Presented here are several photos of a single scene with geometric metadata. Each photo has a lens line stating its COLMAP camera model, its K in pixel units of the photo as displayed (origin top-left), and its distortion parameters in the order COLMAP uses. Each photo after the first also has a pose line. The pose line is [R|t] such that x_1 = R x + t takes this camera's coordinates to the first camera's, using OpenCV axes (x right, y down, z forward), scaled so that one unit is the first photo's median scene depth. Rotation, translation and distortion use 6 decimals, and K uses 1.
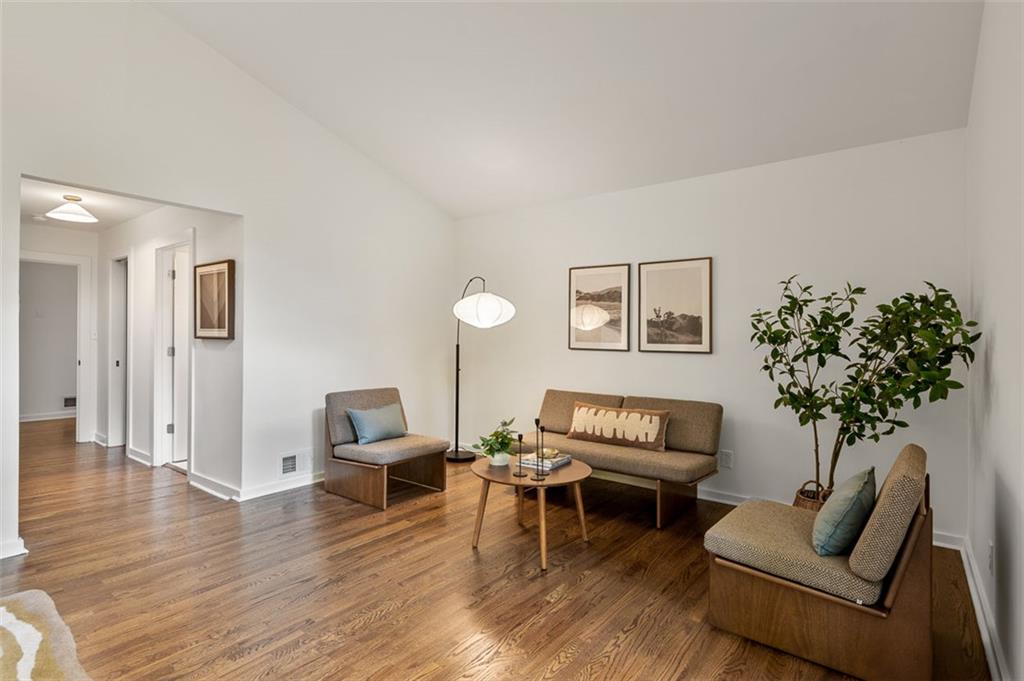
lens RADIAL K [[510.1, 0, 512.0], [0, 510.1, 340.5], [0, 0, 1]] dist [-0.000591, -0.000081]
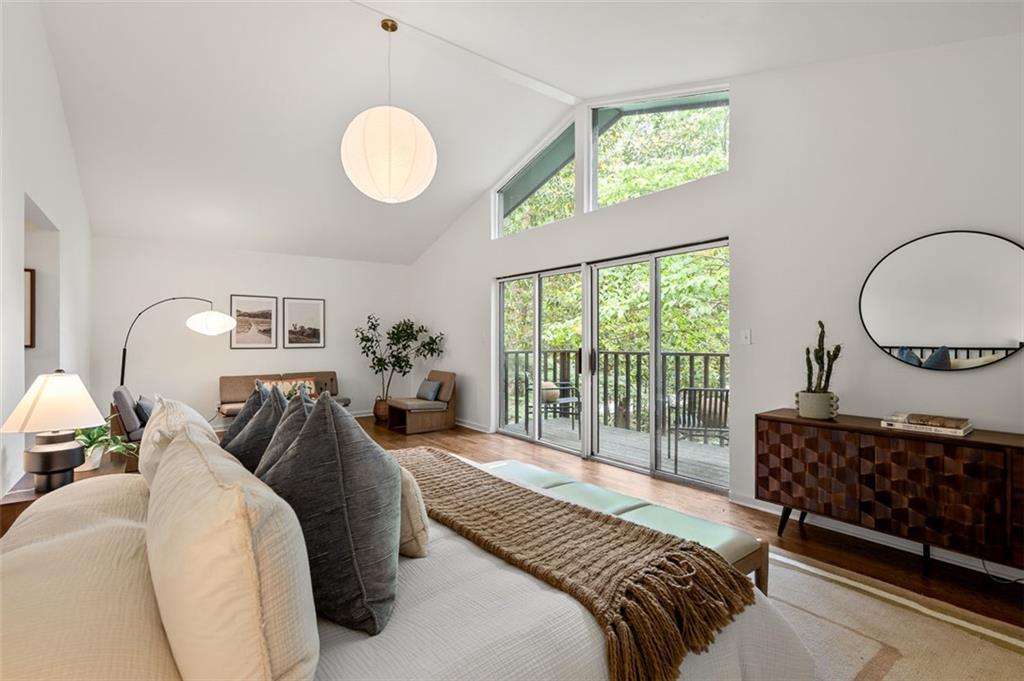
lens RADIAL K [[475.8, 0, 512.0], [0, 475.8, 340.5], [0, 0, 1]] dist [-0.000120, -0.000057]
pose [[0.262706, -0.014351, 0.964769, -1.134857], [0.015099, 0.999828, 0.010761, -0.010710], [-0.964758, 0.011740, 0.262878, -0.183813]]
